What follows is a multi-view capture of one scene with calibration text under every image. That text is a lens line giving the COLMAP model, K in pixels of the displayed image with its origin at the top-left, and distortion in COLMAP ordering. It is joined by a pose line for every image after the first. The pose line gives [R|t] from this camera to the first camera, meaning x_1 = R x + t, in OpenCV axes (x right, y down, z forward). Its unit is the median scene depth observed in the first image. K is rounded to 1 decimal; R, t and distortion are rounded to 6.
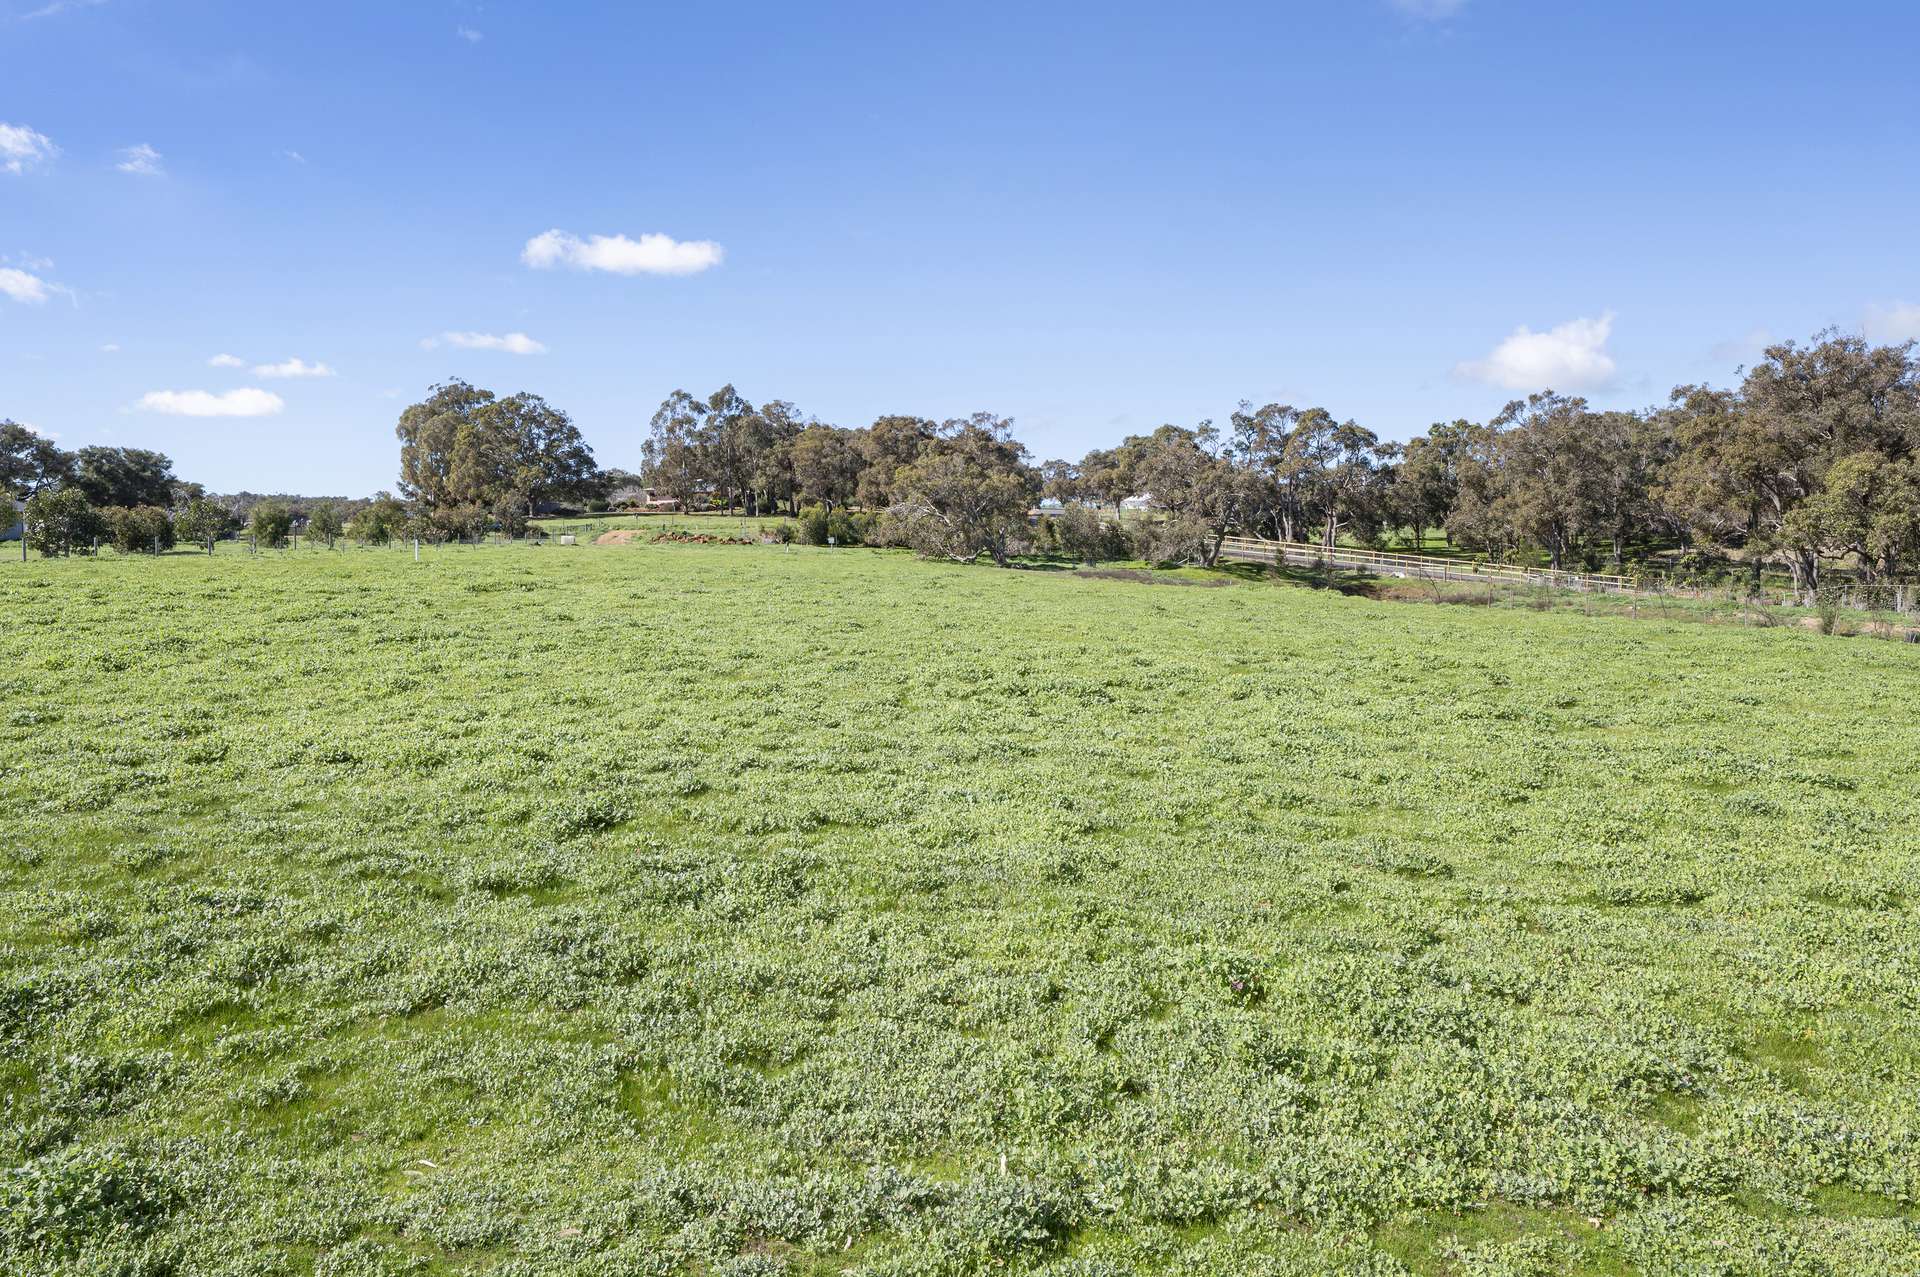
lens RADIAL K [[1330.8, 0, 960.8], [0, 1330.8, 638.3], [0, 0, 1]] dist [0.001844, 0.000301]
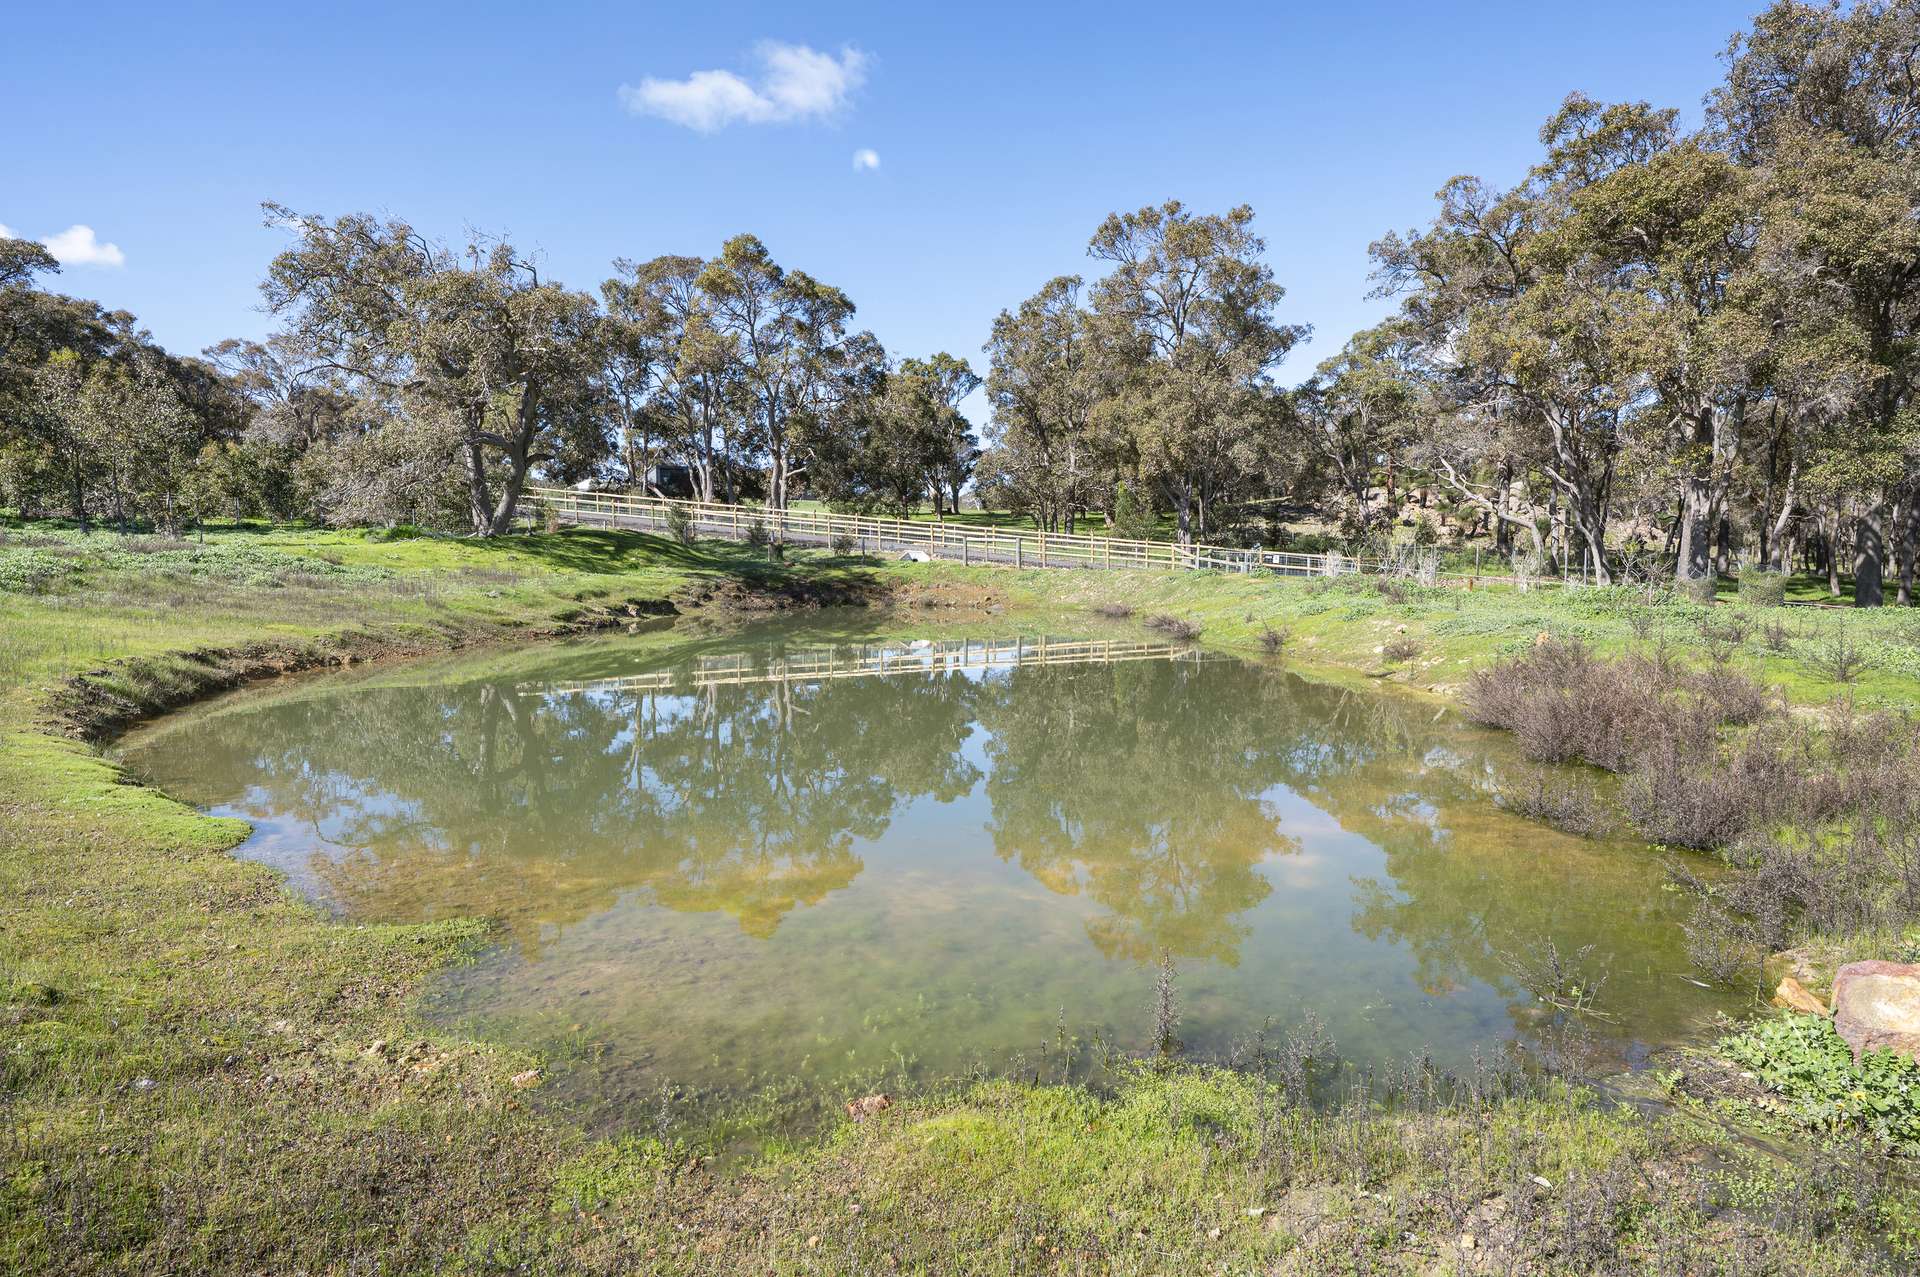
lens RADIAL K [[987.0, 0, 962.5], [0, 987.0, 641.1], [0, 0, 1]] dist [-0.001046, -0.000316]
pose [[0.899060, -0.046206, 0.435381, 0.178510], [0.033879, 0.998776, 0.036038, -0.028127], [-0.436513, -0.017650, 0.899525, 0.645712]]
